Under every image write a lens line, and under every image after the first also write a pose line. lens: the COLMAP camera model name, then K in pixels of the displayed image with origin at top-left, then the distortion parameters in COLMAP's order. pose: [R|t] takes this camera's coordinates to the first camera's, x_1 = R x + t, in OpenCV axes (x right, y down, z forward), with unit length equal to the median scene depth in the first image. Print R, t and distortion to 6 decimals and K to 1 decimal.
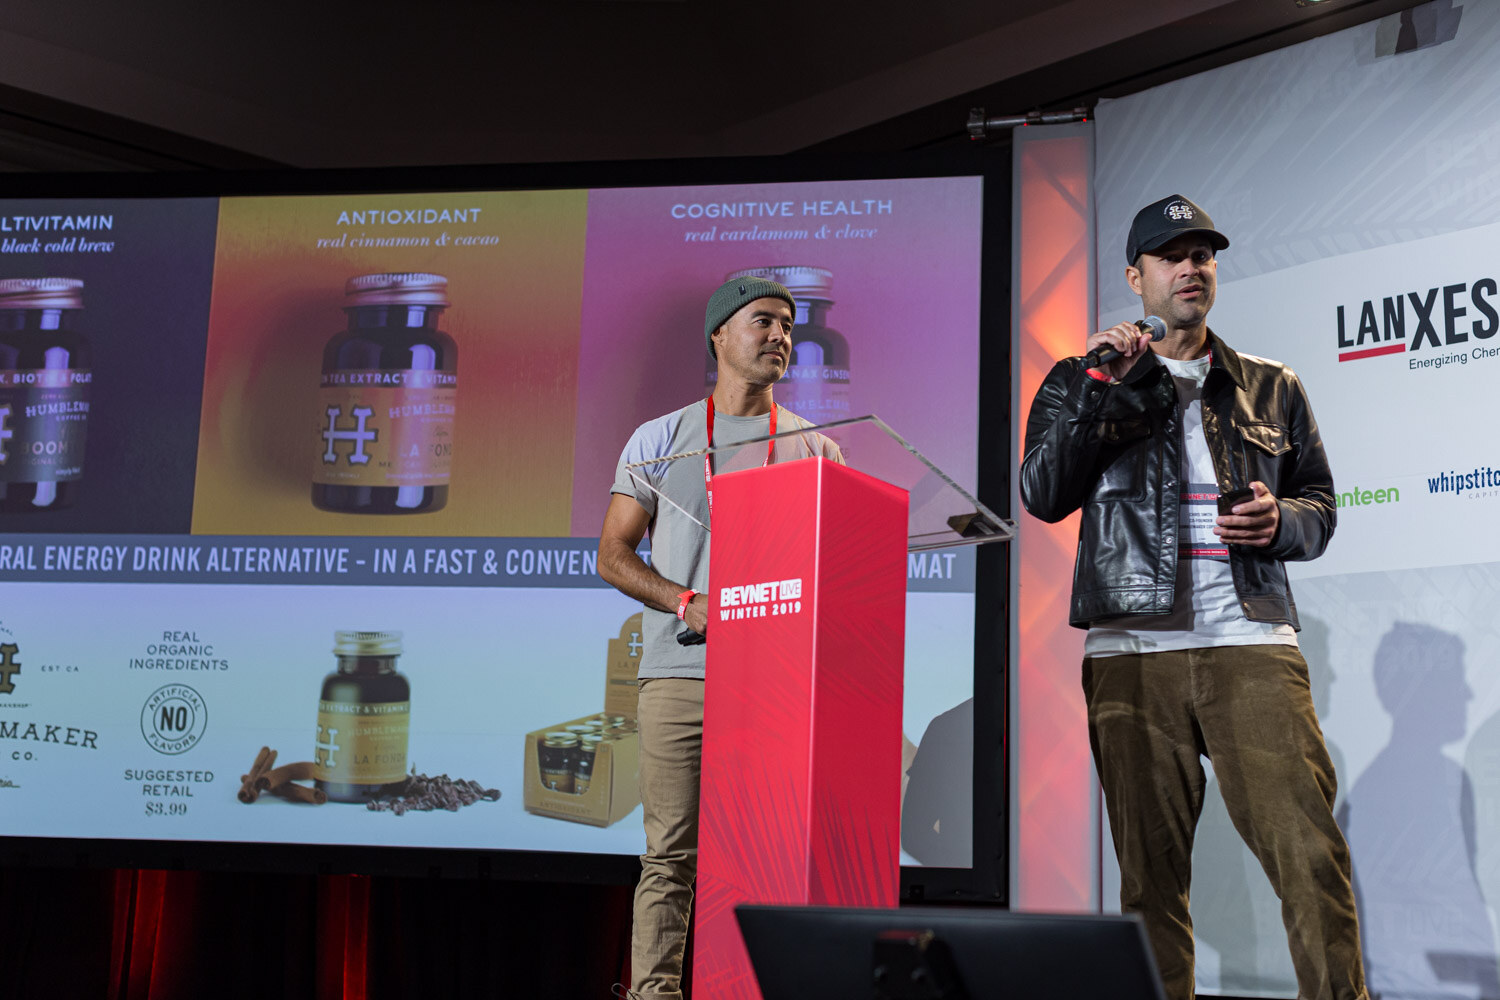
lens RADIAL K [[2148.4, 0, 743.9], [0, 2148.4, 477.5], [0, 0, 1]] dist [0.038803, -0.064694]
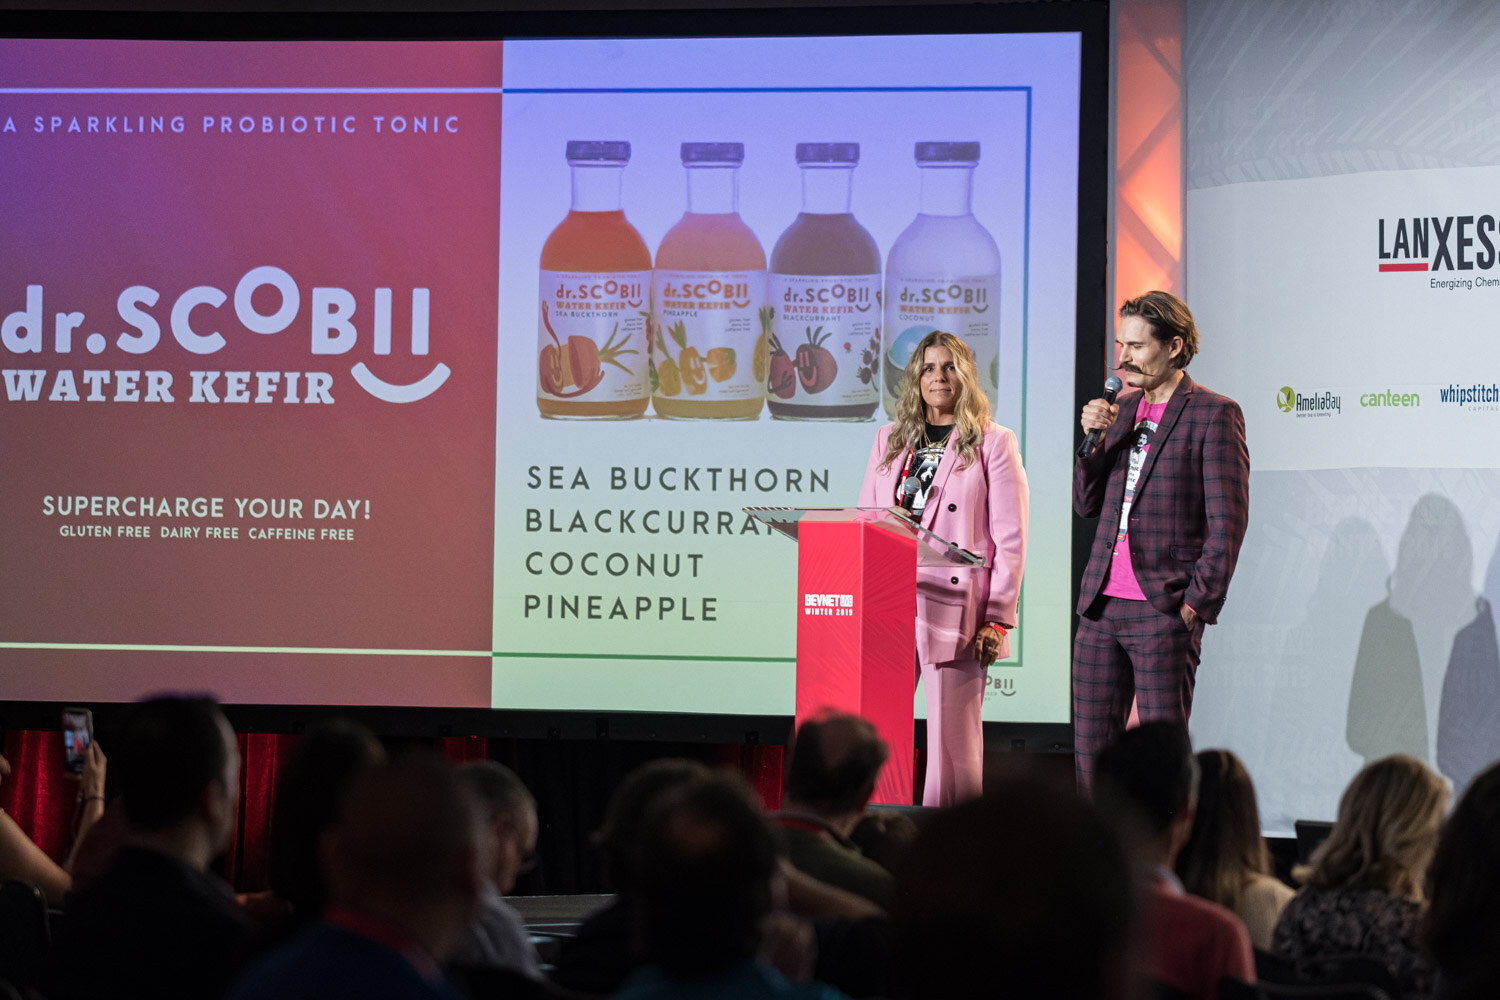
lens RADIAL K [[5763.6, 0, 750.0], [0, 5763.6, 500.0], [0, 0, 1]] dist [0.113541, -0.987782]
pose [[0.998847, -0.020817, -0.043262, 0.082028], [0.027988, 0.984628, 0.172407, -0.459092], [0.039008, -0.173419, 0.984075, -1.941884]]
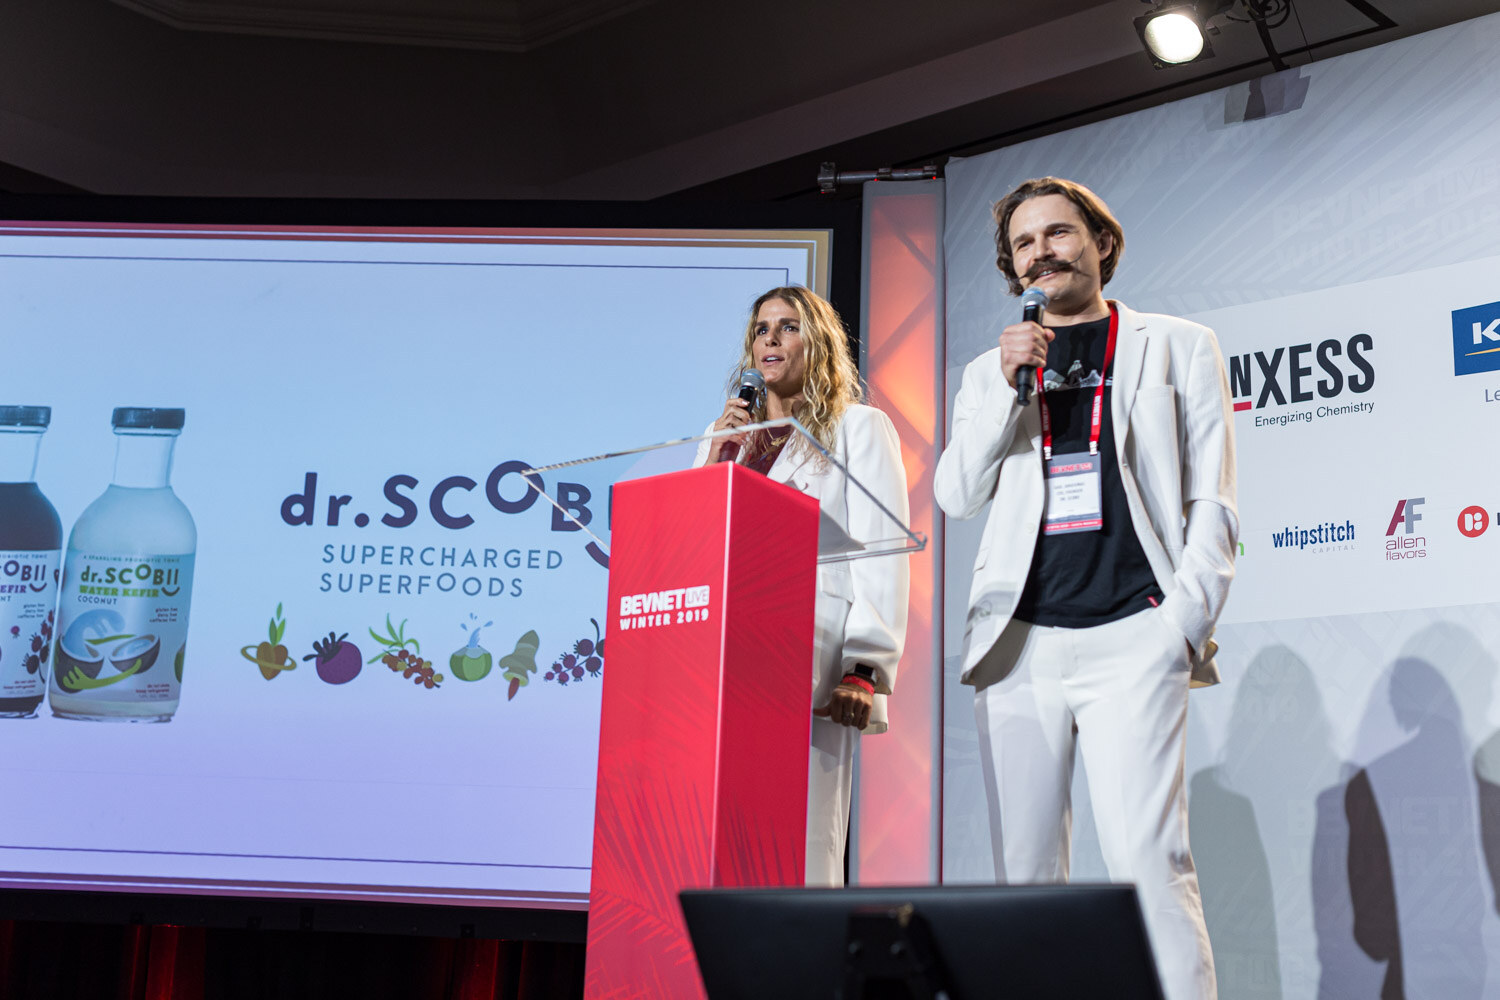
lens RADIAL K [[2148.4, 0, 743.9], [0, 2148.4, 477.5], [0, 0, 1]] dist [0.038803, -0.064694]
pose [[0.994355, 0.029215, 0.102001, -0.034393], [-0.024975, 0.998780, -0.042606, 0.022912], [-0.103121, 0.039818, 0.993872, 0.013324]]
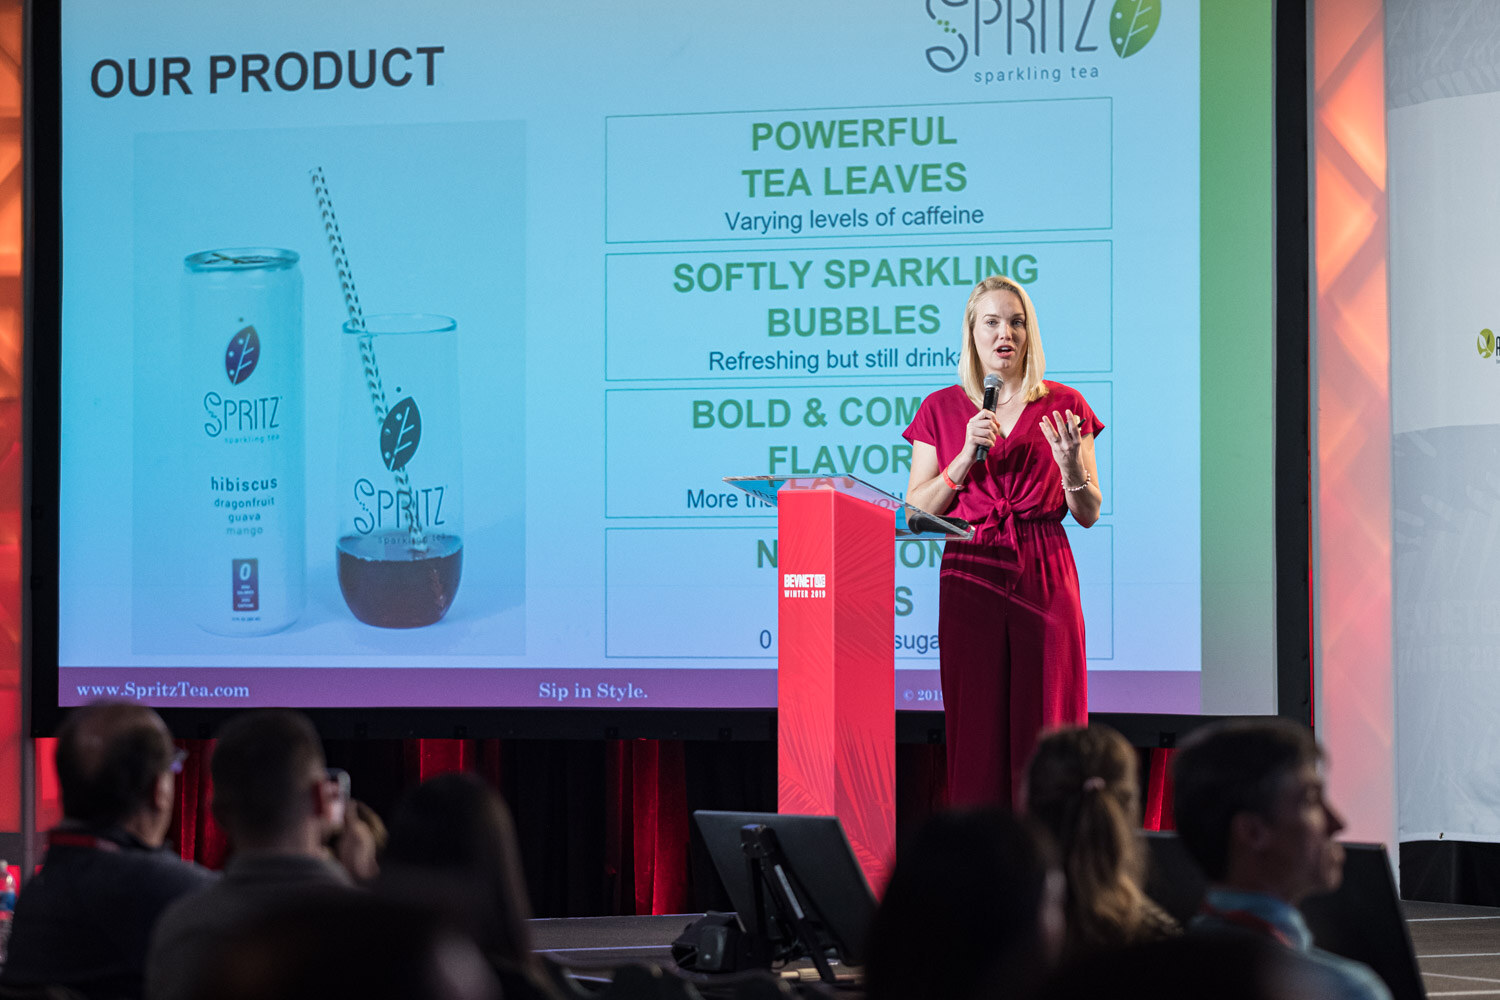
lens RADIAL K [[5763.6, 0, 750.0], [0, 5763.6, 500.0], [0, 0, 1]] dist [0.113541, -0.987782]
pose [[0.973946, -0.041985, -0.222859, 0.491571], [0.079690, 0.983403, 0.162995, -0.371582], [0.212317, -0.176508, 0.961128, -1.587759]]
